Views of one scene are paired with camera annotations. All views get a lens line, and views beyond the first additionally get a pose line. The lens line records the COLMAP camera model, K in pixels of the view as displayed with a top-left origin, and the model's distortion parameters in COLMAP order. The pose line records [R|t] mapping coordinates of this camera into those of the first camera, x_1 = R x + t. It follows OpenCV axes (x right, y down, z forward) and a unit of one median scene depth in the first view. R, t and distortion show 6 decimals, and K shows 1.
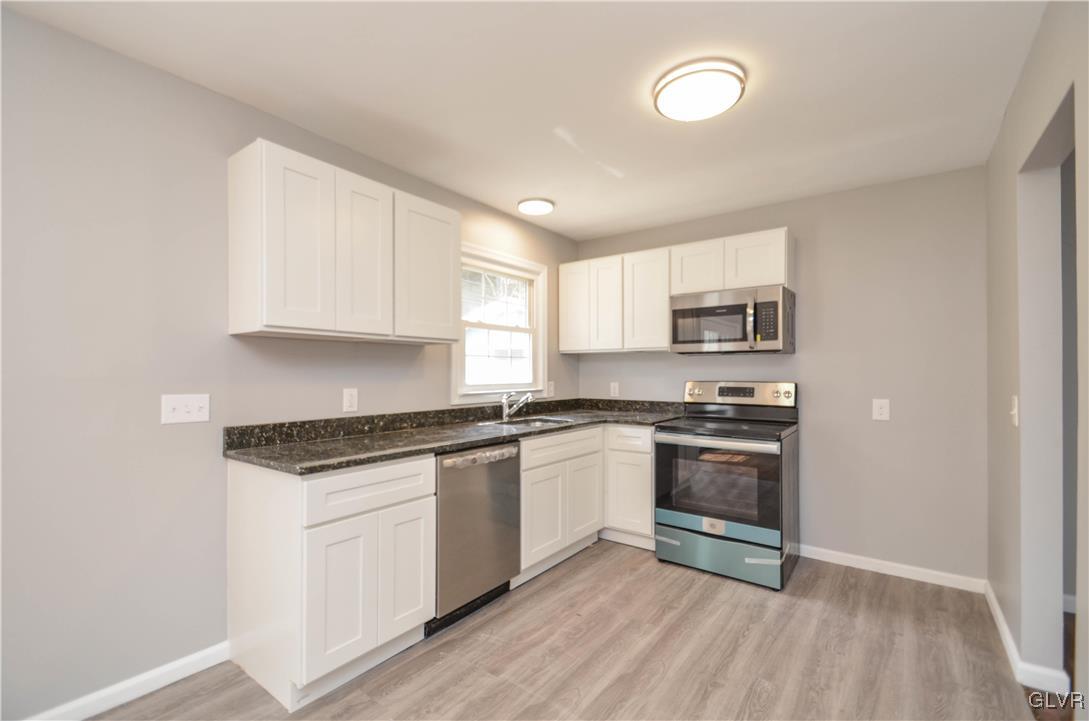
lens RADIAL K [[487.8, 0, 528.5], [0, 487.8, 370.5], [0, 0, 1]] dist [0.023329, -0.011478]
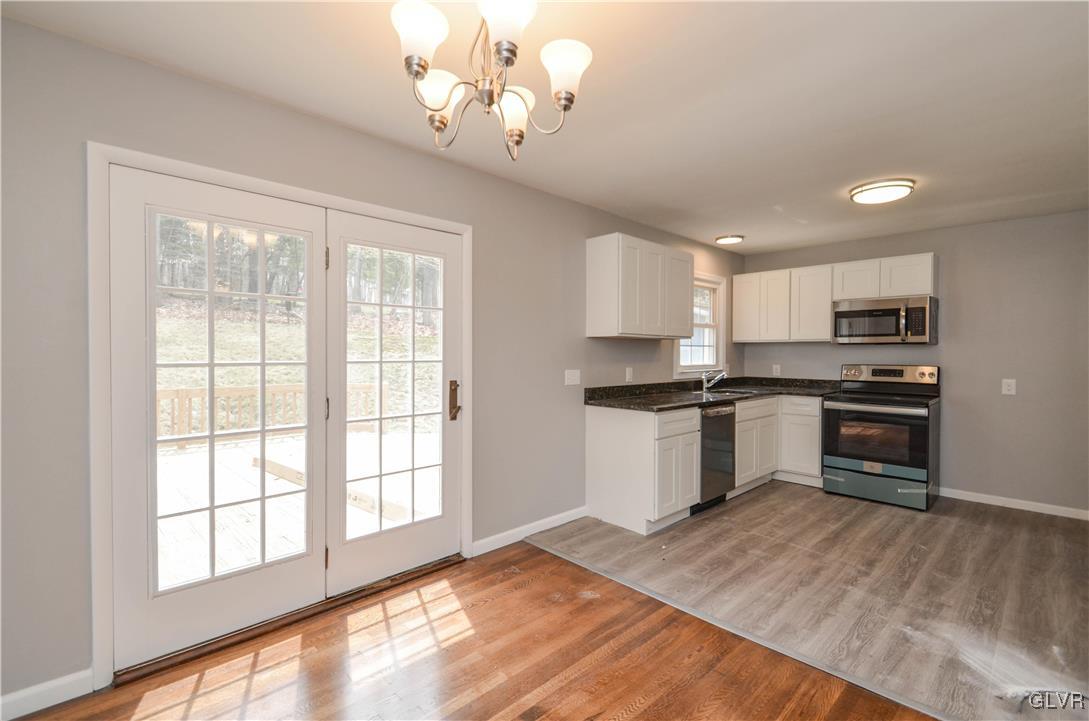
lens RADIAL K [[487.8, 0, 528.6], [0, 487.8, 358.3], [0, 0, 1]] dist [0.023329, -0.011478]
pose [[0.985718, 0.006781, -0.168267, -0.394988], [-0.004213, 0.999869, 0.015611, -0.016860], [0.168351, -0.014679, 0.985618, -0.613422]]
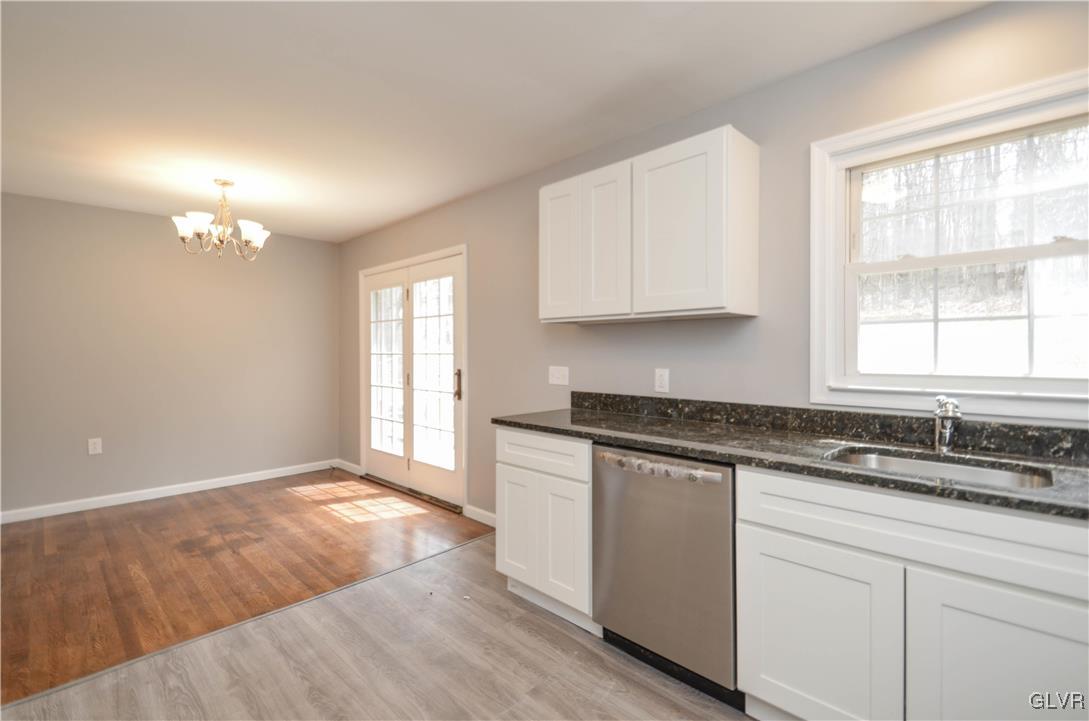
lens RADIAL K [[487.8, 0, 548.0], [0, 487.8, 348.0], [0, 0, 1]] dist [0.023329, -0.011478]
pose [[-0.121417, -0.001691, -0.992600, 0.594625], [0.009580, 0.999950, -0.002876, -0.003656], [0.992555, -0.009858, -0.121394, 0.831846]]
